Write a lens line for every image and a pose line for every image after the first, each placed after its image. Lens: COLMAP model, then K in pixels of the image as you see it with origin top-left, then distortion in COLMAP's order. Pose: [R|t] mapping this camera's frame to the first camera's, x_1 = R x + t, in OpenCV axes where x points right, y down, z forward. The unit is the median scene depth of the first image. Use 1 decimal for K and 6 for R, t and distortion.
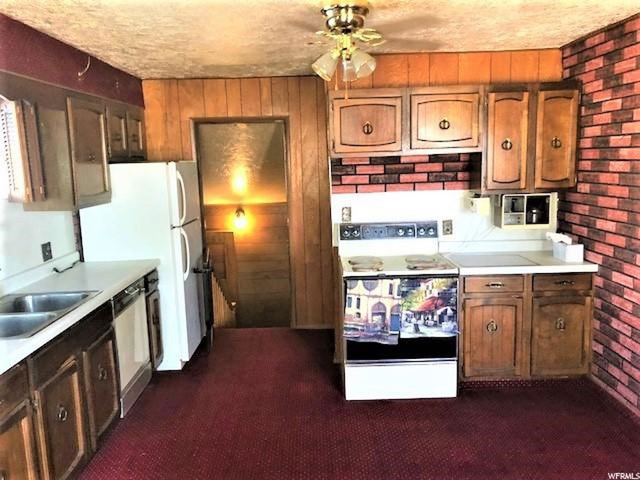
lens RADIAL K [[516.7, 0, 320.0], [0, 516.7, 240.0], [0, 0, 1]] dist [0.010162, -0.037075]
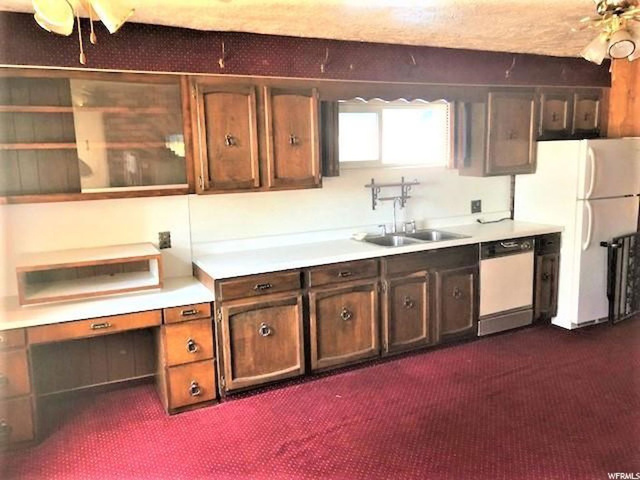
lens RADIAL K [[516.7, 0, 320.0], [0, 516.7, 240.0], [0, 0, 1]] dist [0.010162, -0.037075]
pose [[0.416763, 0.168206, -0.893317, 1.324956], [-0.117492, 0.984455, 0.130553, -0.051294], [0.901390, 0.050548, 0.430047, 0.107745]]
